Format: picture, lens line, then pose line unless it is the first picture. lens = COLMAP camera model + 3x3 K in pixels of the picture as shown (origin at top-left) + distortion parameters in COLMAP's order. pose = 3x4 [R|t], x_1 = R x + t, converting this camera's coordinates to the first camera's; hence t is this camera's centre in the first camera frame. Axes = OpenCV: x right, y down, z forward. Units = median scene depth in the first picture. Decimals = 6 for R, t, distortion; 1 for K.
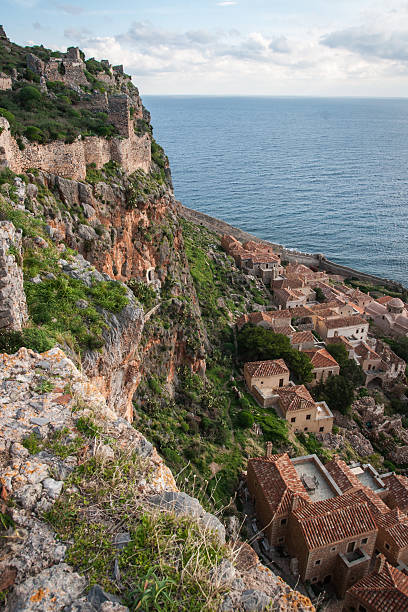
lens RADIAL K [[453.4, 0, 204.0], [0, 453.4, 306.0], [0, 0, 1]] dist [-0.090234, 0.001072]
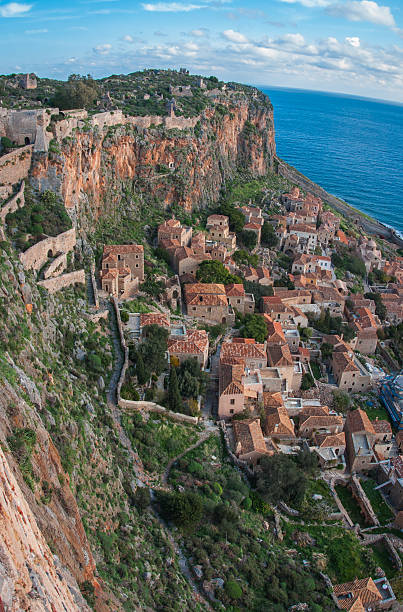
lens RADIAL K [[473.9, 0, 201.5], [0, 473.9, 306.0], [0, 0, 1]] dist [-0.347961, 0.141554]
pose [[0.856812, 0.258174, -0.446339, 1.477453], [-0.248934, 0.965176, 0.080417, 0.479231], [0.451558, 0.042207, 0.891243, -1.309004]]
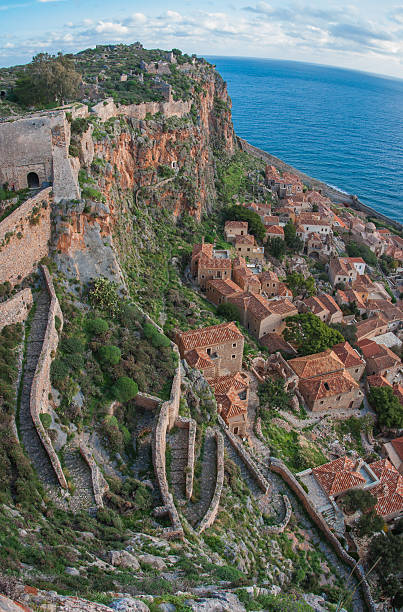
lens RADIAL K [[423.9, 0, 201.5], [0, 423.9, 306.0], [0, 0, 1]] dist [-0.337408, 0.117258]
pose [[0.958383, 0.171234, -0.228432, 0.541091], [-0.135296, 0.977013, 0.164742, 0.242114], [0.251391, -0.126980, 0.959520, -0.831398]]
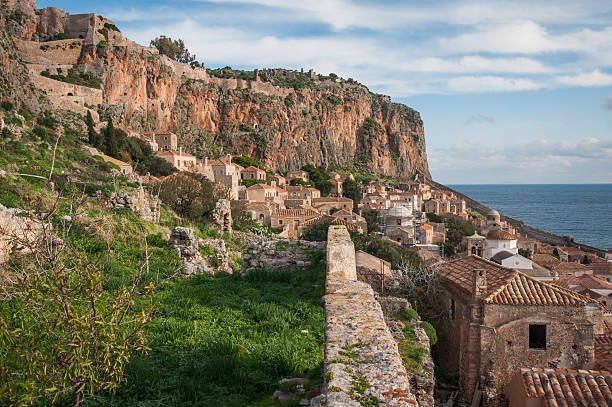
lens RADIAL K [[574.7, 0, 305.8], [0, 574.7, 195.3], [0, 0, 1]] dist [-0.006152, 0.019158]
pose [[0.720755, 0.002789, -0.693184, 2.625521], [-0.290716, 0.909016, -0.298621, 1.320335], [0.629283, 0.416752, 0.655989, -0.983183]]
